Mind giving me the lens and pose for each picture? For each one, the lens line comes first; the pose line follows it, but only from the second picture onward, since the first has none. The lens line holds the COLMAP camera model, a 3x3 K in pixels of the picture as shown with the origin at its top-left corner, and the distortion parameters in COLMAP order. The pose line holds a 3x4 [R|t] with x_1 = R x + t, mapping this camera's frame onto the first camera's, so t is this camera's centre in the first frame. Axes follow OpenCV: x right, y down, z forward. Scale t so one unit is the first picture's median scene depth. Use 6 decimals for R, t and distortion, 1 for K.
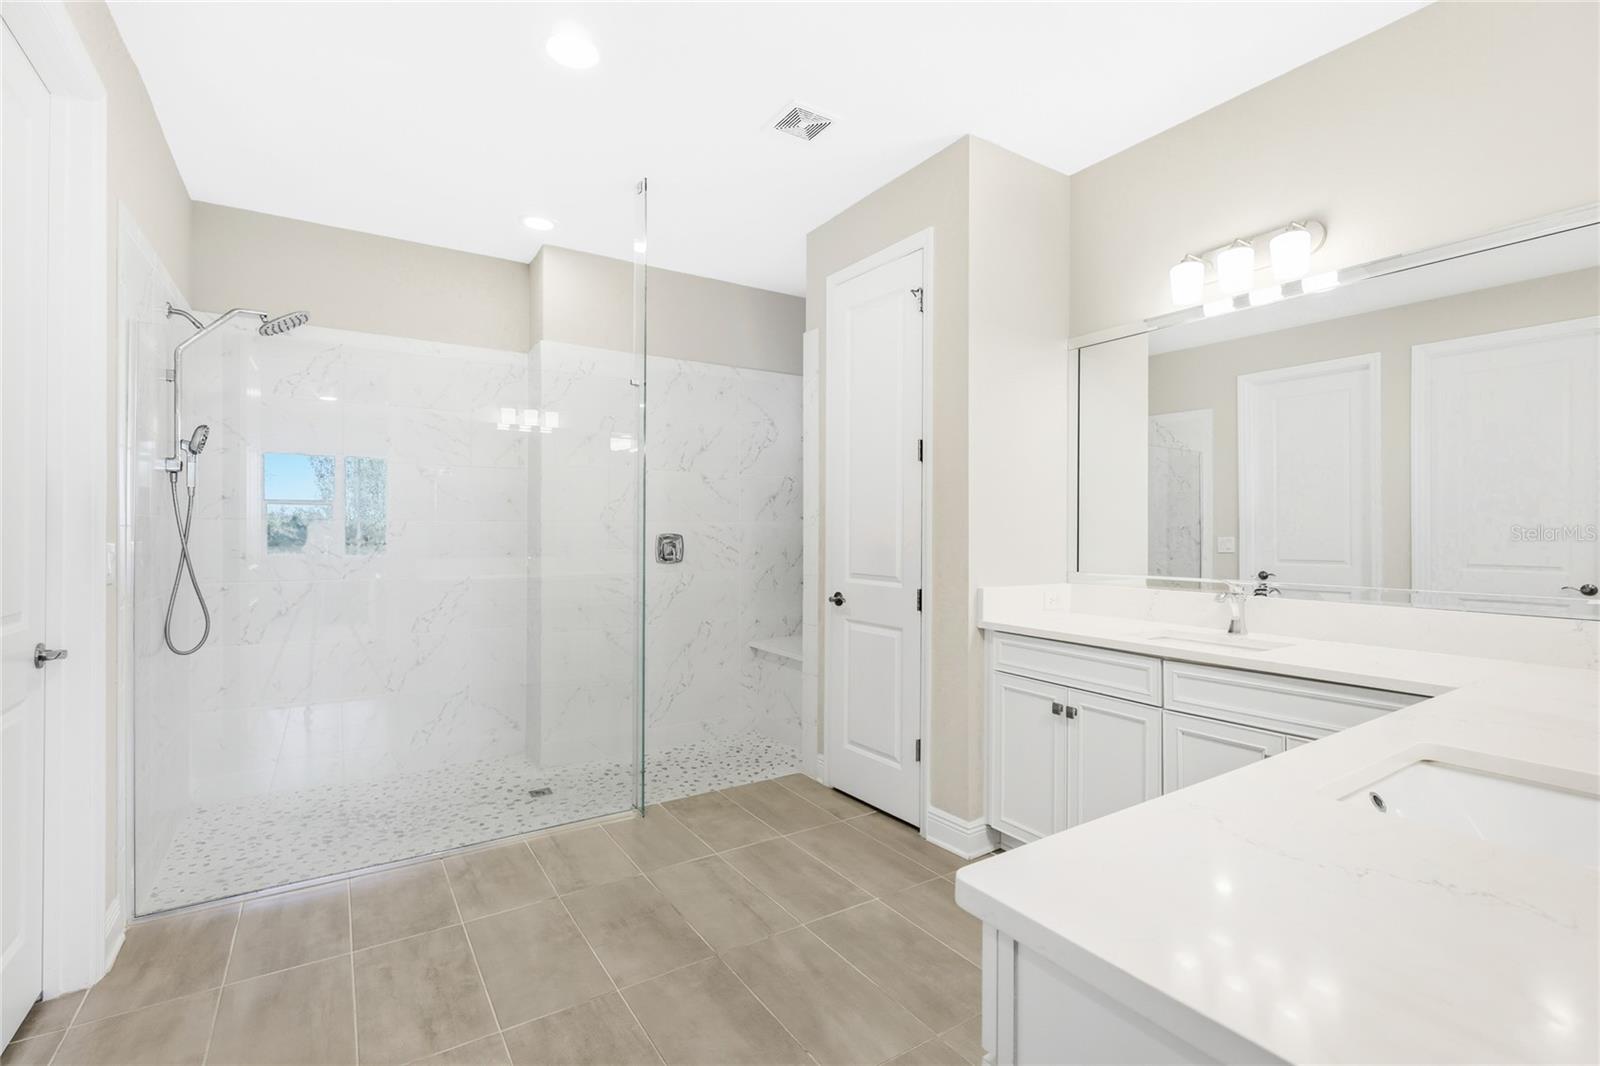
lens RADIAL K [[716.3, 0, 800.0], [0, 716.3, 533.0], [0, 0, 1]] dist [-0.001150, -0.000053]
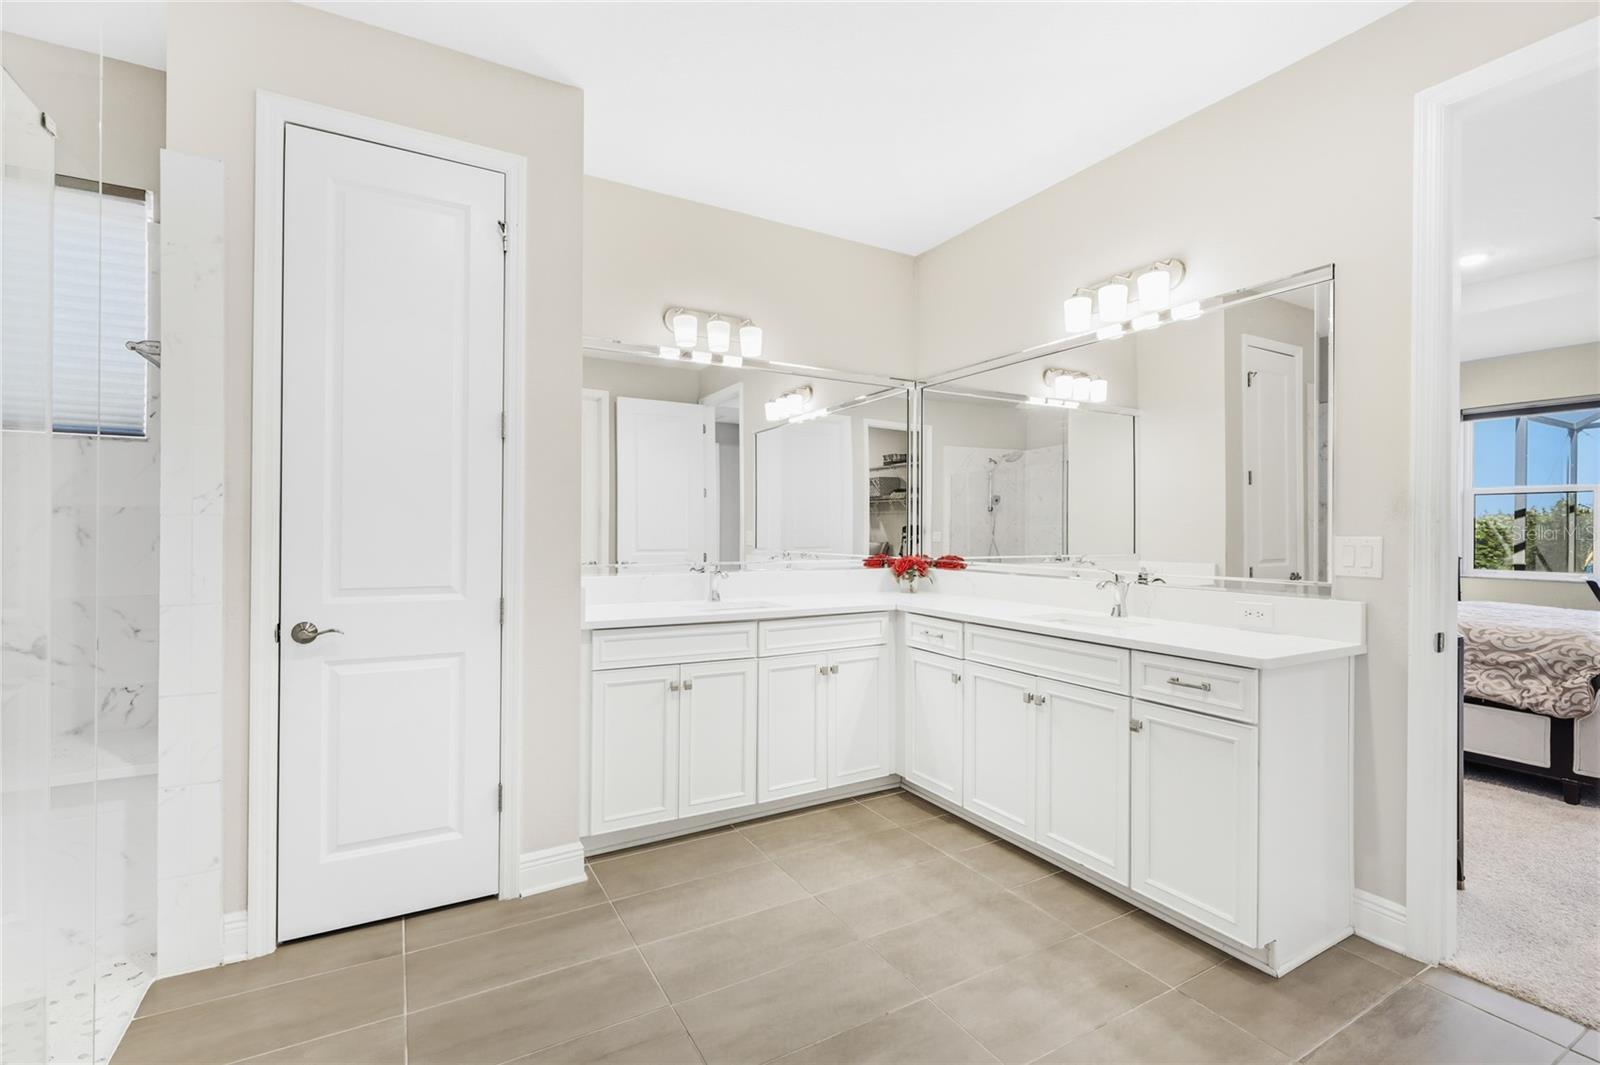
lens RADIAL K [[716.3, 0, 800.0], [0, 716.3, 532.5], [0, 0, 1]] dist [-0.001150, -0.000053]
pose [[0.052602, -0.007130, 0.998590, -0.644407], [-0.006727, 0.999949, 0.007494, -0.002284], [-0.998593, -0.007111, 0.052551, 0.650994]]
